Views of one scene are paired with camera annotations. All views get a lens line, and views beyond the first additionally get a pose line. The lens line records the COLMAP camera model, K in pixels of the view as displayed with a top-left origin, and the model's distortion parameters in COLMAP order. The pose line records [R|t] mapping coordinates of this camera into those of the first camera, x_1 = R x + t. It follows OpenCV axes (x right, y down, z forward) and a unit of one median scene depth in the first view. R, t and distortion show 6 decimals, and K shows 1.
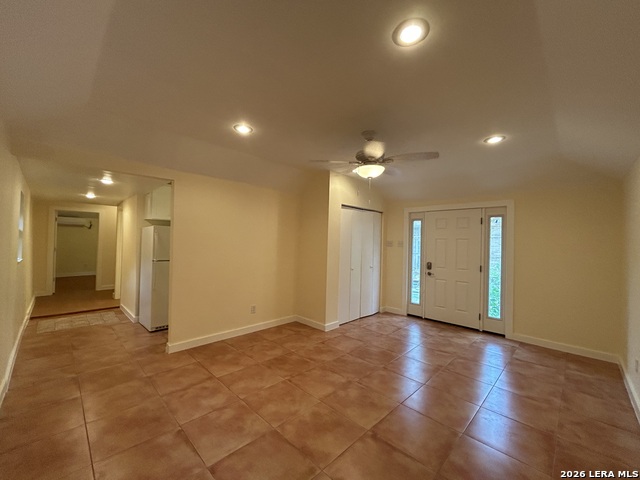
lens RADIAL K [[261.0, 0, 315.1], [0, 261.0, 240.2], [0, 0, 1]] dist [0.007509, 0.000120]
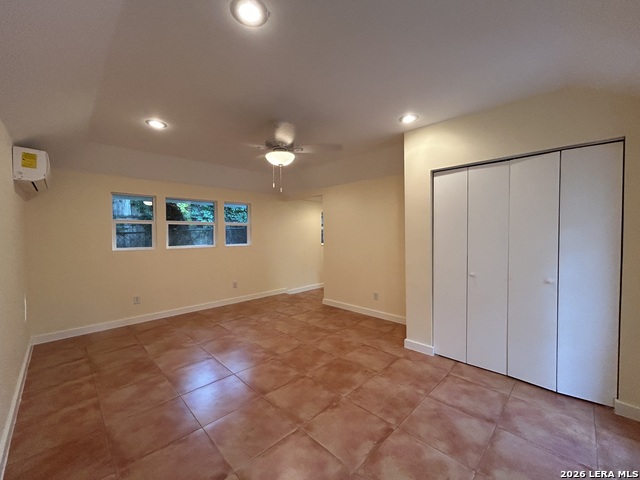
lens RADIAL K [[261.0, 0, 324.2], [0, 261.0, 242.3], [0, 0, 1]] dist [0.007509, 0.000120]
pose [[0.011807, 0.010214, -0.999878, 1.044813], [0.020187, 0.999742, 0.010451, 0.039311], [0.999726, -0.020308, 0.011598, 0.998833]]
